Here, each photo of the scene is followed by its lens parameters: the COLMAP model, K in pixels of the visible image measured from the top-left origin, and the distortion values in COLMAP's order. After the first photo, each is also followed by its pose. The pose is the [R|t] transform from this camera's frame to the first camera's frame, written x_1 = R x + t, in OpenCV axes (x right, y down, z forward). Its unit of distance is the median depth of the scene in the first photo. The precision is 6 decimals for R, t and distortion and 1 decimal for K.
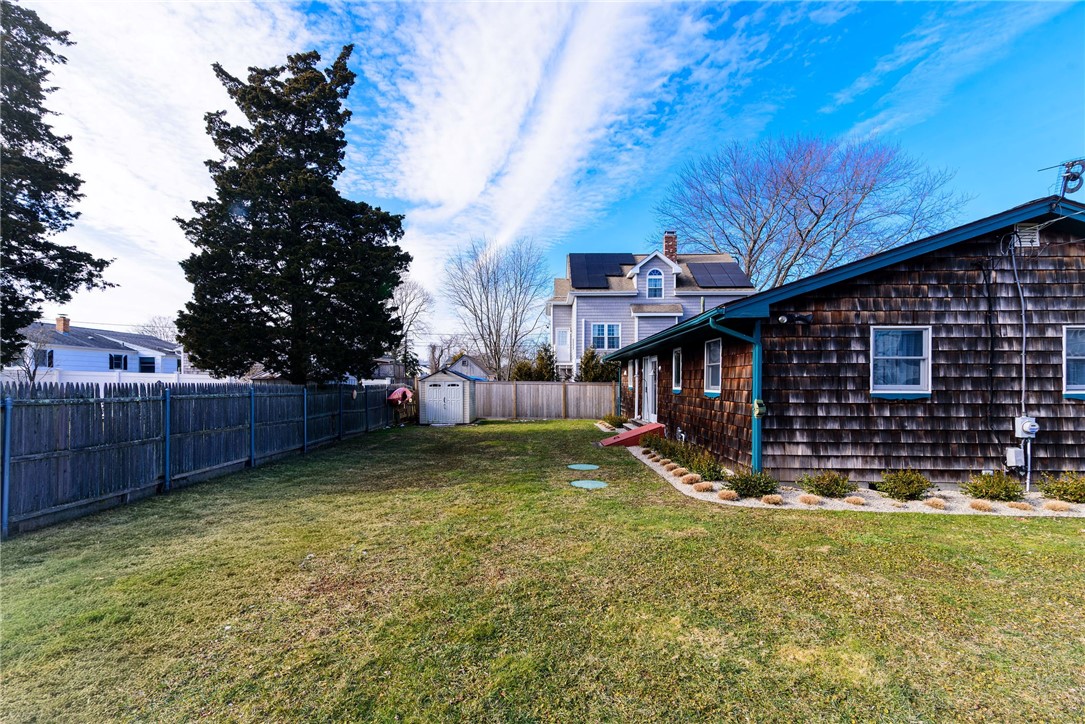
lens RADIAL K [[495.6, 0, 531.4], [0, 495.6, 384.4], [0, 0, 1]] dist [0.014717, -0.000298]
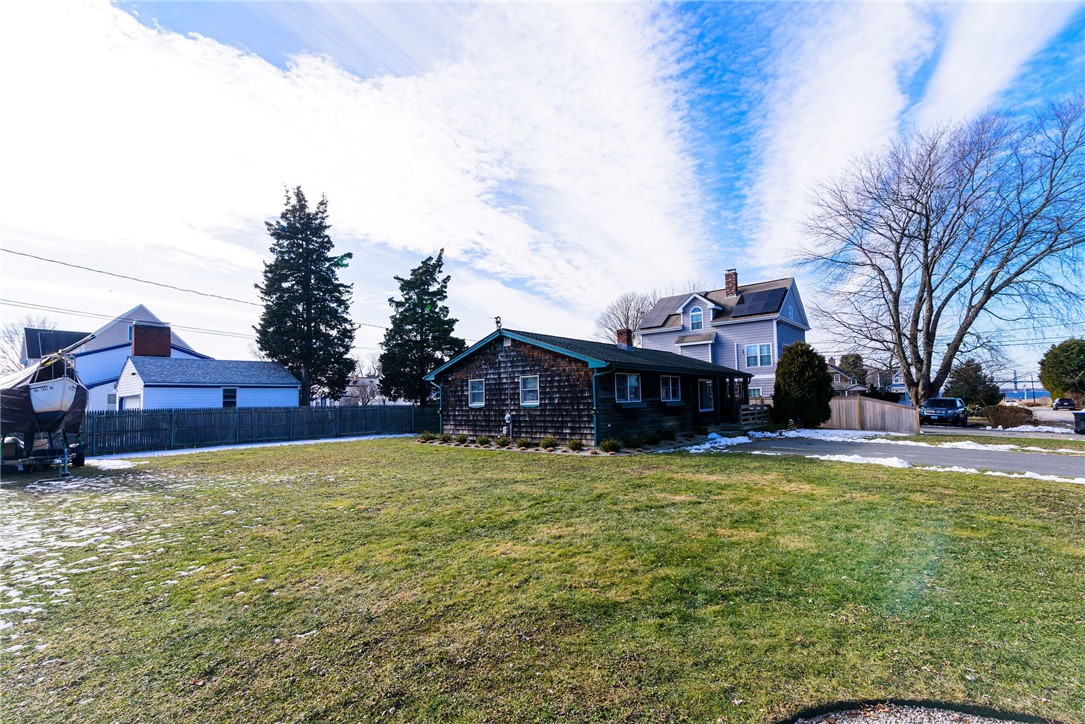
lens RADIAL K [[497.5, 0, 542.5], [0, 497.5, 362.0], [0, 0, 1]] dist [0.014653, -0.000412]
pose [[0.777400, -0.067908, -0.625330, 2.629982], [0.020106, 0.996330, -0.083202, 0.015065], [0.628685, 0.052108, 0.775912, -0.800601]]
